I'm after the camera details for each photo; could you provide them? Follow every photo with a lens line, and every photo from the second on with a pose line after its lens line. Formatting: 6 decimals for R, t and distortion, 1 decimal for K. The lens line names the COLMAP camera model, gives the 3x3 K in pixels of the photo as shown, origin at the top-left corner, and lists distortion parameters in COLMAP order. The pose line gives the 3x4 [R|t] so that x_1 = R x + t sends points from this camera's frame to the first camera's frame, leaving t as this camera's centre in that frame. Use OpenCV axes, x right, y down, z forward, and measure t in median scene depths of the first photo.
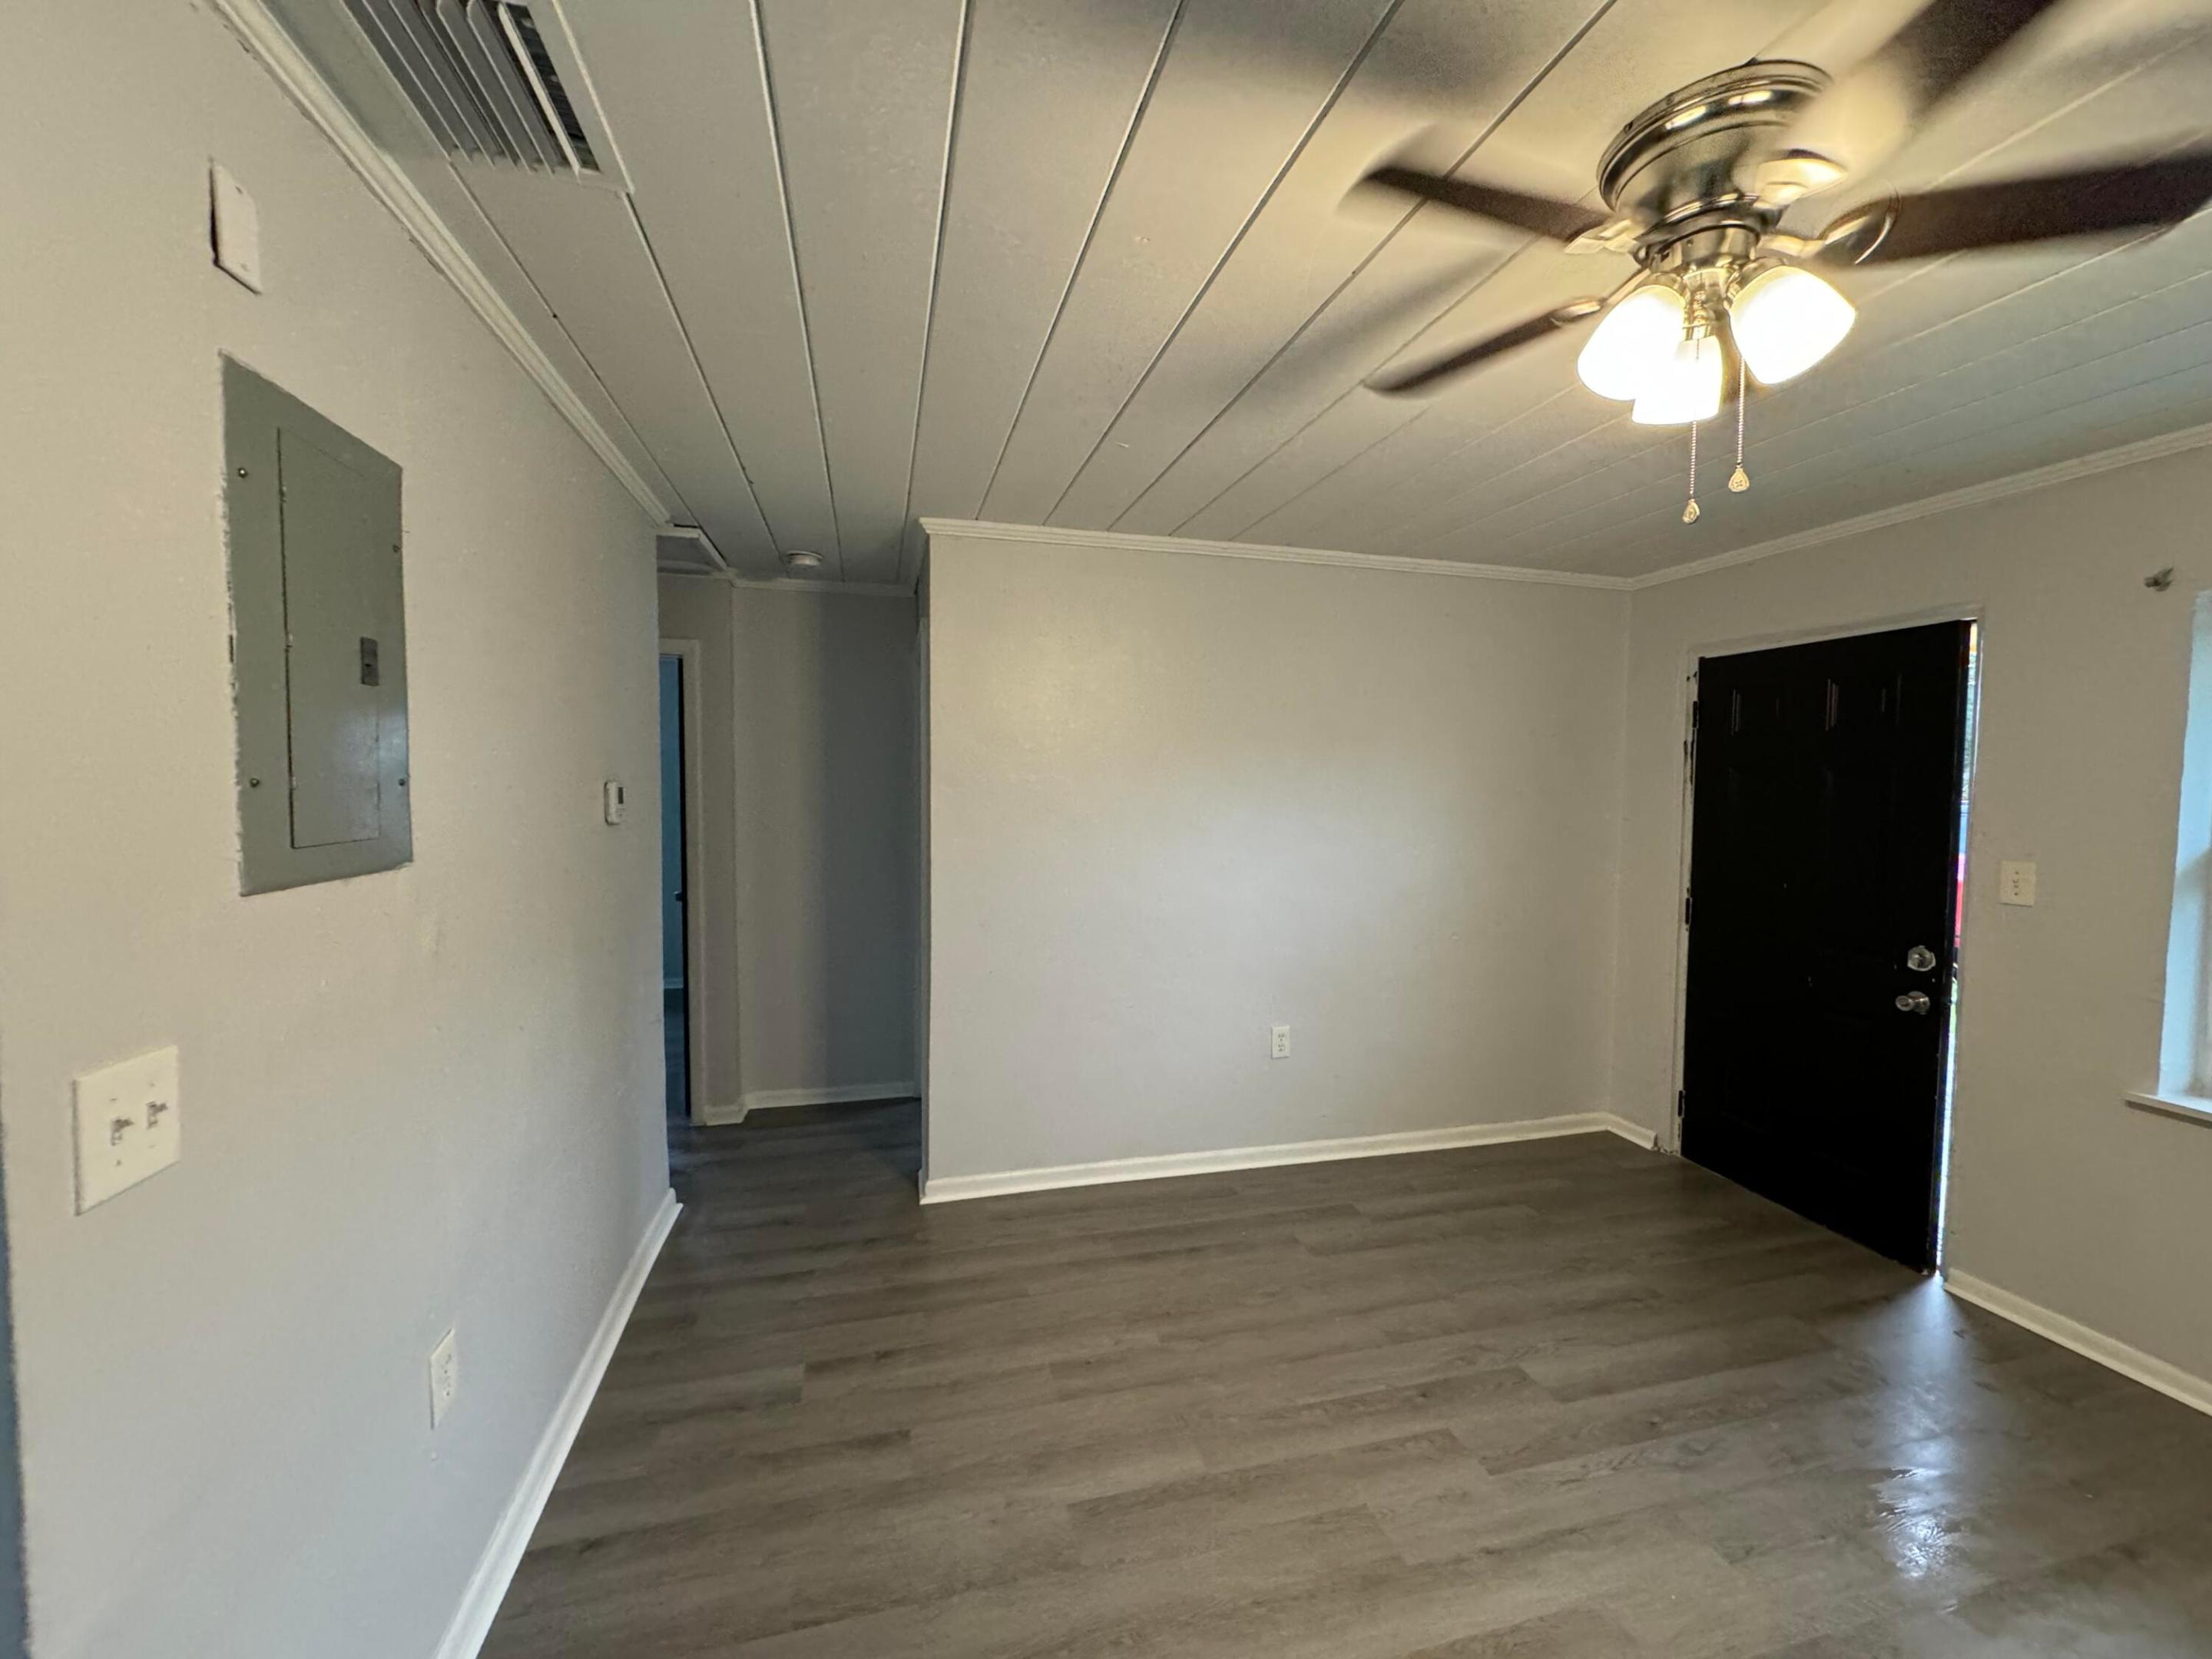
lens RADIAL K [[877.4, 0, 1098.4], [0, 877.4, 820.3], [0, 0, 1]] dist [-0.001808, 0.000059]
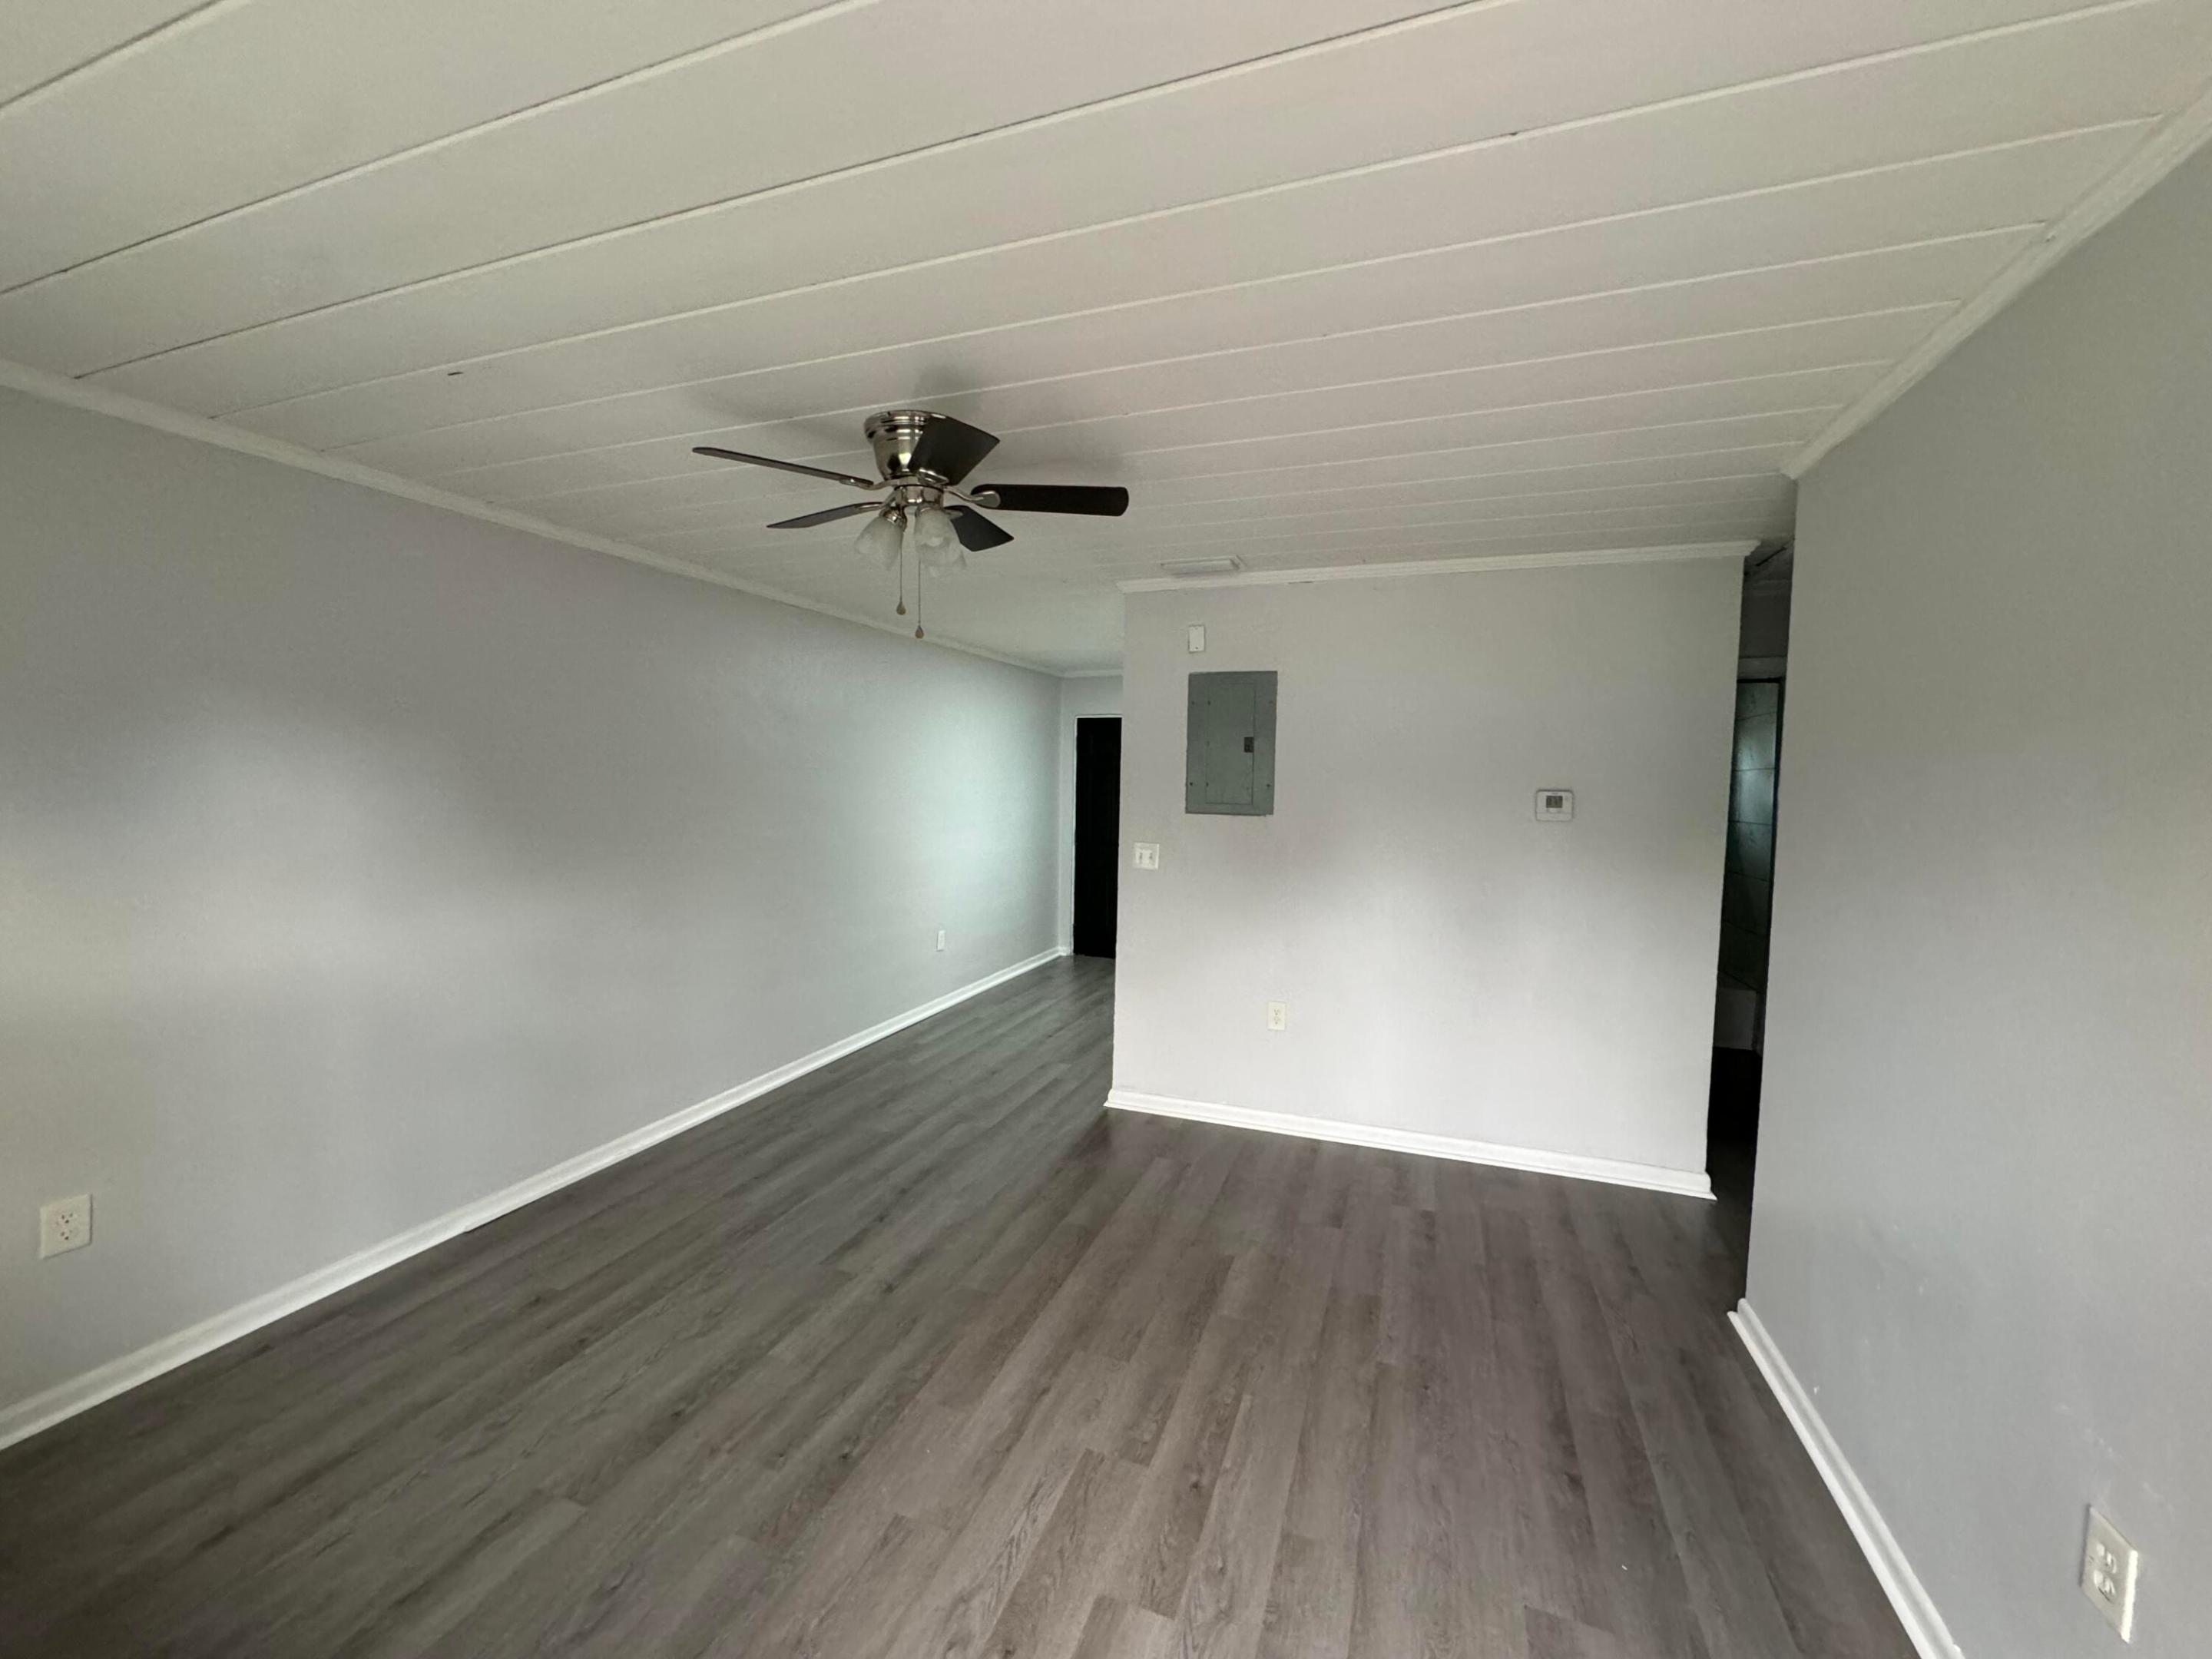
lens RADIAL K [[877.4, 0, 1105.6], [0, 877.4, 833.5], [0, 0, 1]] dist [-0.001808, 0.000059]
pose [[-0.569844, 0.031857, -0.821135, 1.344665], [-0.057886, 0.995210, 0.078782, -0.061745], [0.819711, 0.092426, -0.565270, 1.636647]]
